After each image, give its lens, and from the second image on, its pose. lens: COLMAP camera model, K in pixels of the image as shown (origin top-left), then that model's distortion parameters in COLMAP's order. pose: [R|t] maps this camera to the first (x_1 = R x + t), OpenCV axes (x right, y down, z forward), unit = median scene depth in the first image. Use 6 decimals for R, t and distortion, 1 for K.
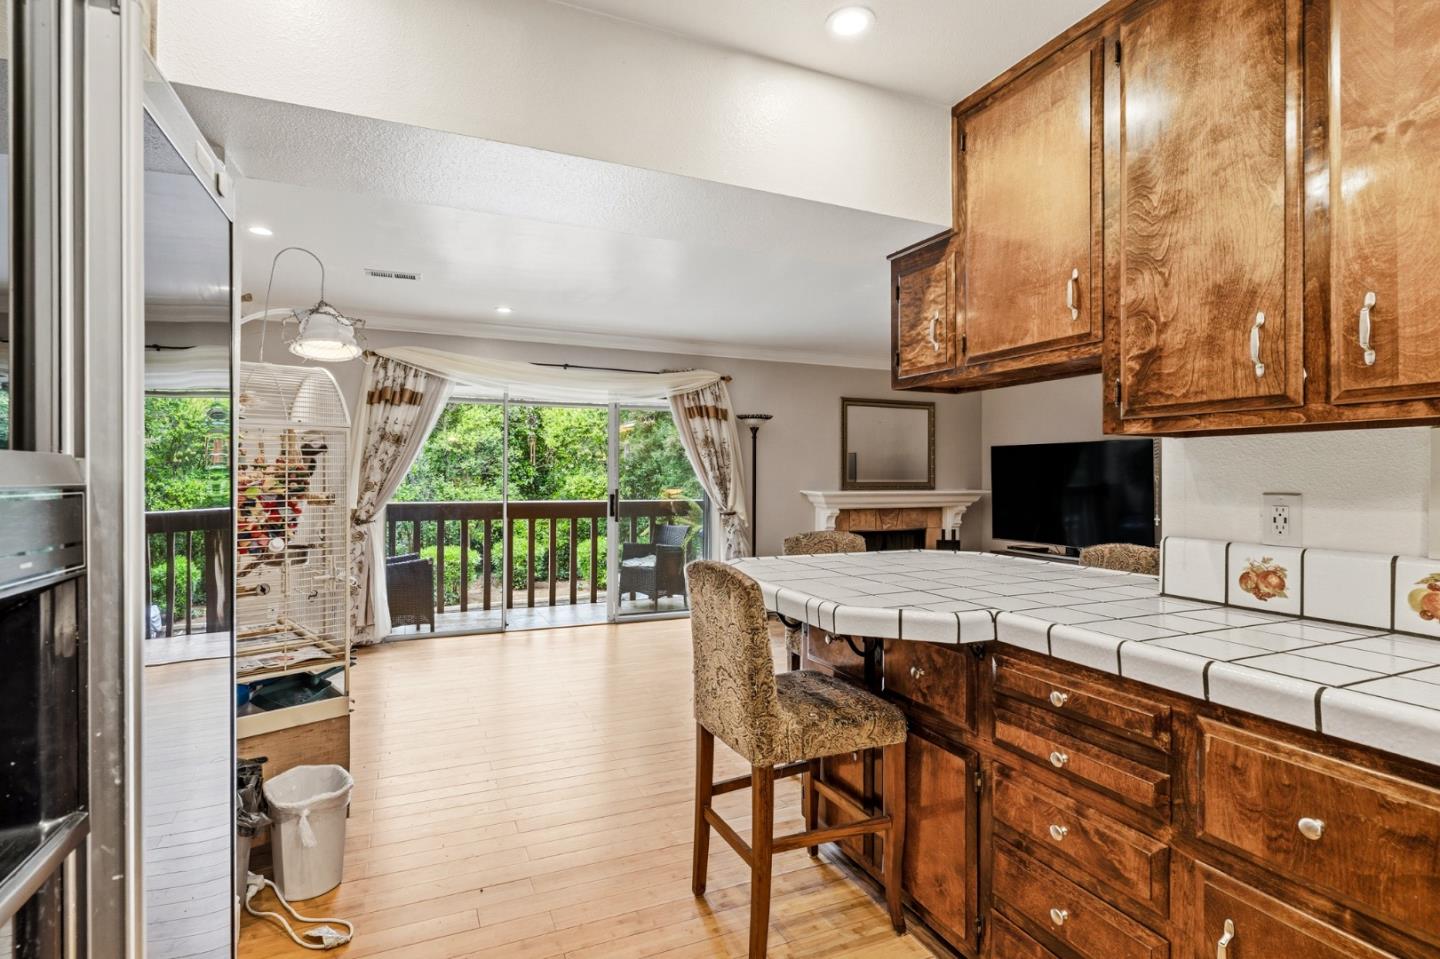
lens RADIAL K [[694.5, 0, 719.1], [0, 694.5, 469.0], [0, 0, 1]] dist [0.004408, -0.000712]
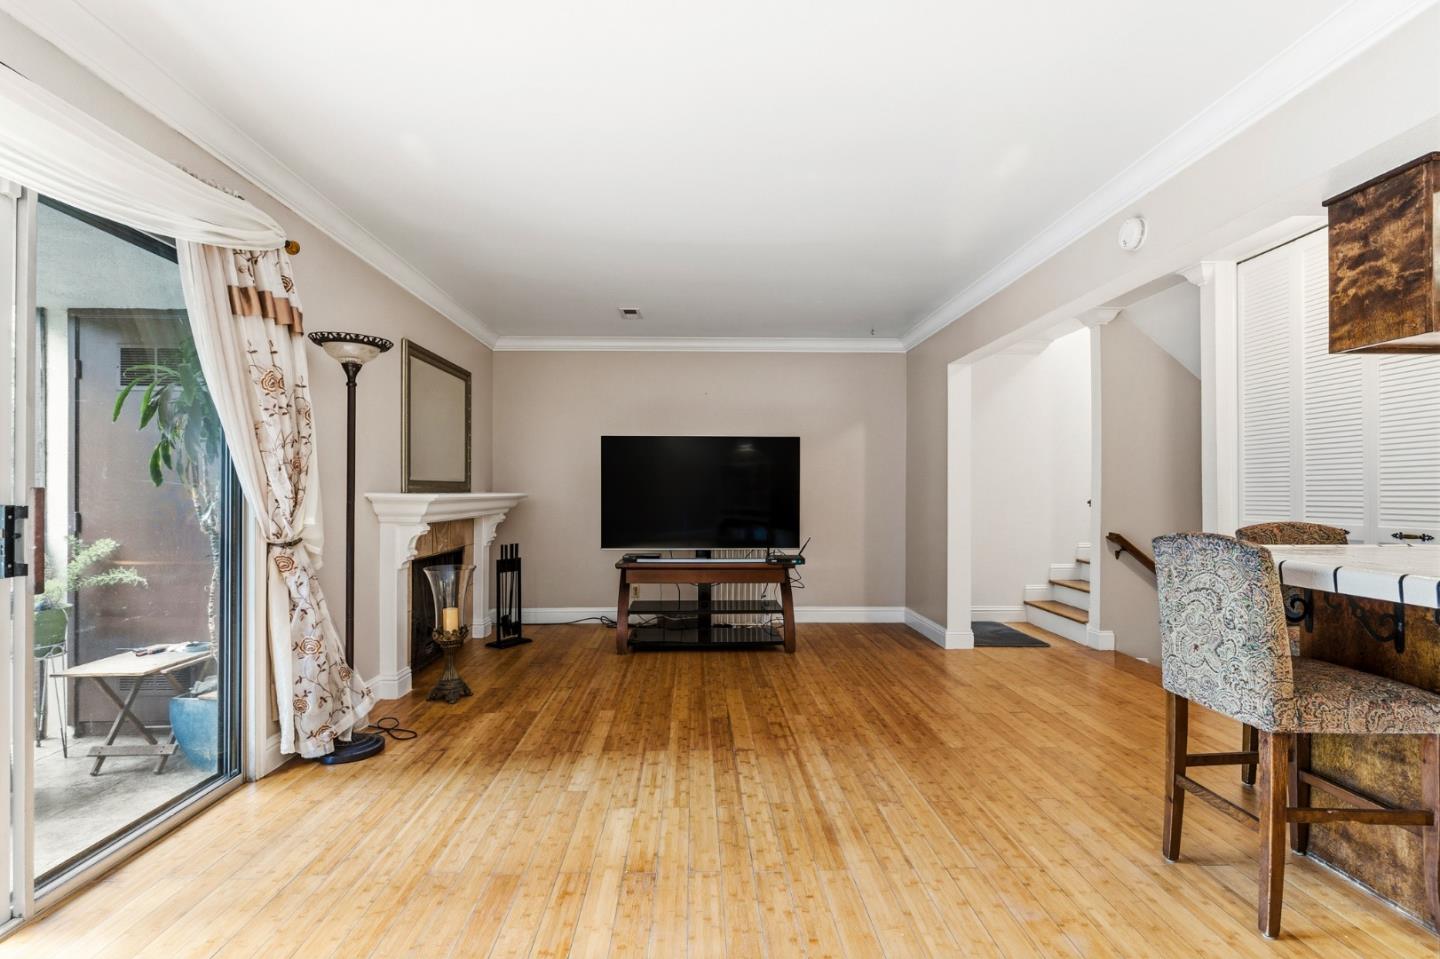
lens RADIAL K [[672.6, 0, 719.7], [0, 672.6, 489.1], [0, 0, 1]] dist [-0.000421, -0.000079]
pose [[0.373218, -0.002654, 0.927740, -1.281011], [-0.006270, 0.999966, 0.005384, 0.106275], [-0.927723, -0.007827, 0.373188, 2.501964]]
